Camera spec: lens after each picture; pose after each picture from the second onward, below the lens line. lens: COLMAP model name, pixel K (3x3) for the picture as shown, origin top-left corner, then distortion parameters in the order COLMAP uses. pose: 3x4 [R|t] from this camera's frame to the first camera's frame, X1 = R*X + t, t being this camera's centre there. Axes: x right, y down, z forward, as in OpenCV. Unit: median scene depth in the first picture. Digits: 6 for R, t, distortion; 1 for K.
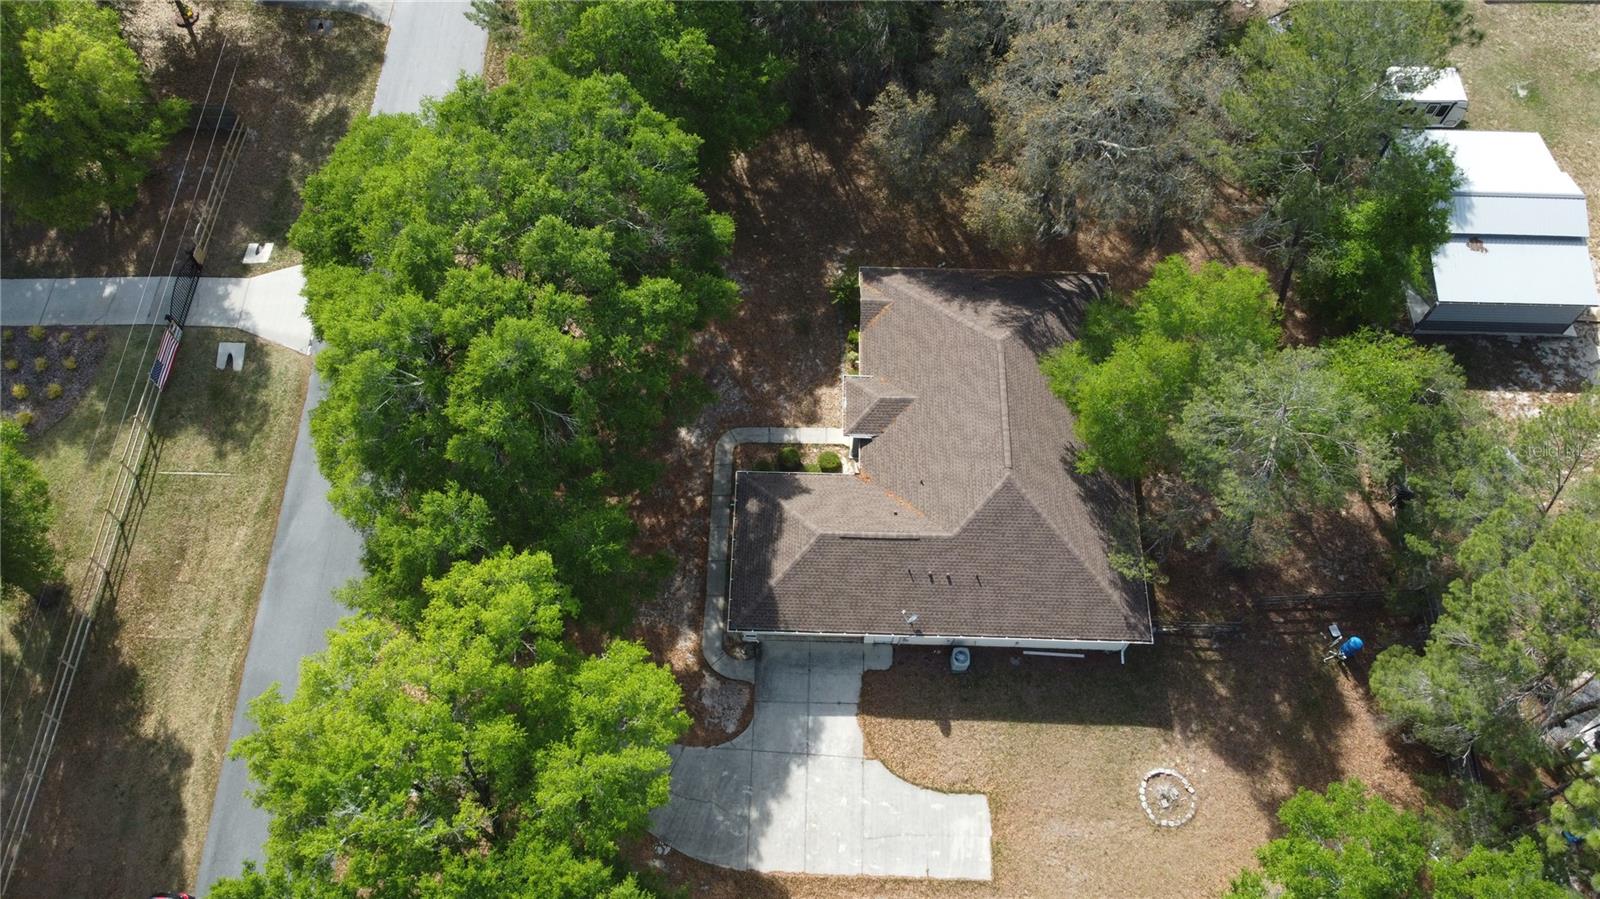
lens RADIAL K [[1217.1, 0, 800.0], [0, 1217.1, 449.5], [0, 0, 1]] dist [0.002359, -0.003261]
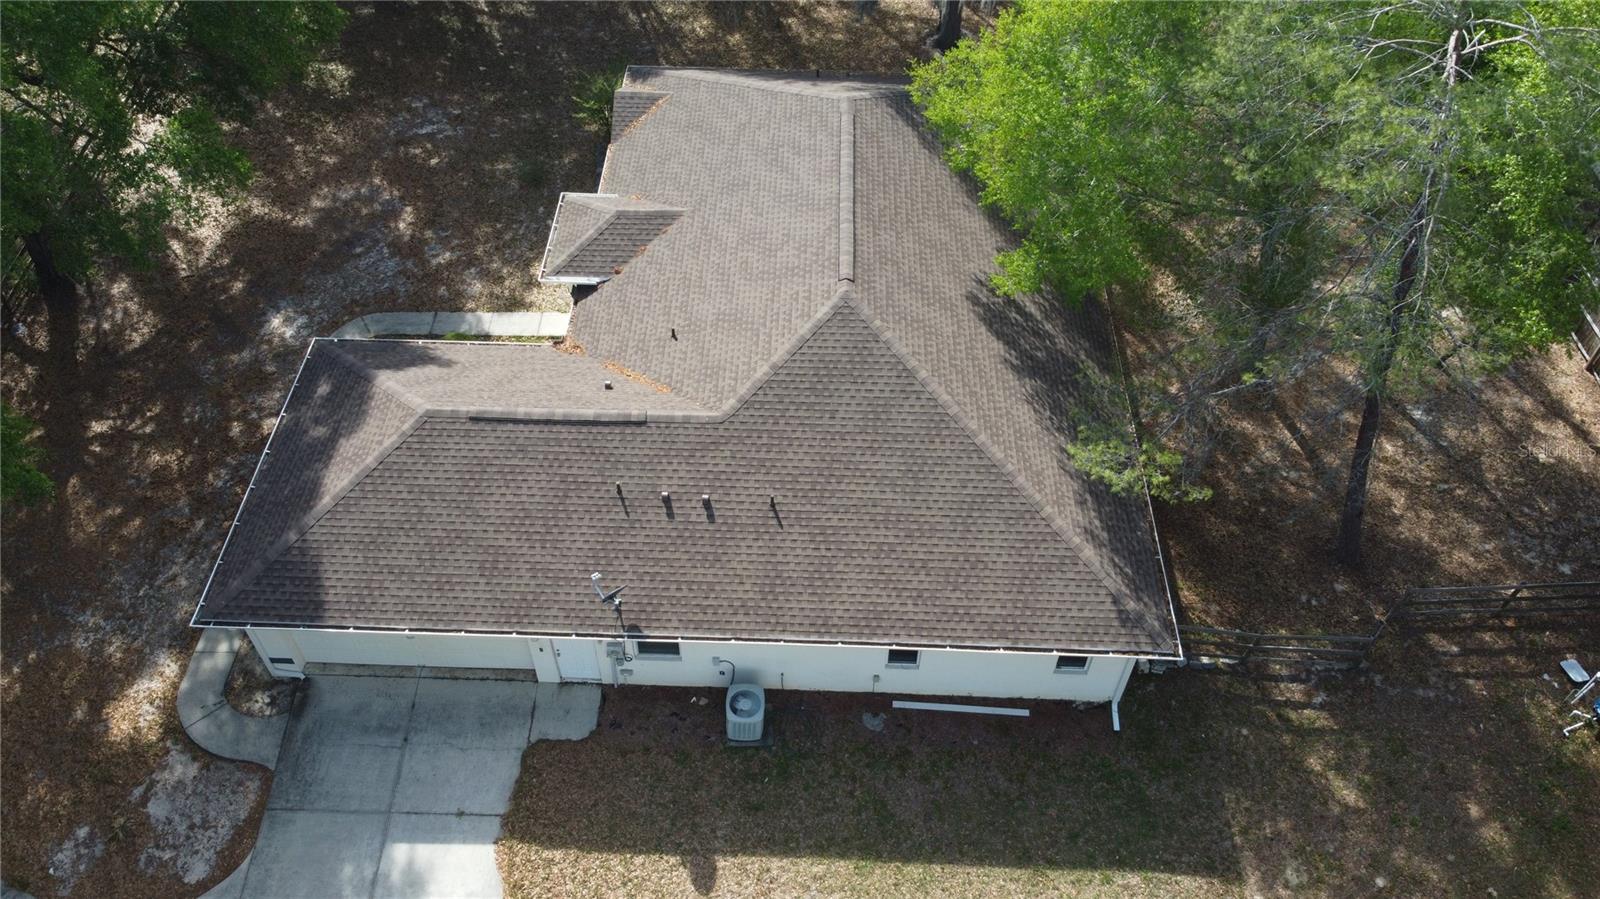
lens RADIAL K [[1217.1, 0, 800.0], [0, 1217.1, 449.5], [0, 0, 1]] dist [0.002359, -0.003261]
pose [[0.999984, 0.005567, -0.001168, 0.150125], [-0.005688, 0.974580, -0.223969, 0.176766], [-0.000108, 0.223972, 0.974596, 0.546313]]
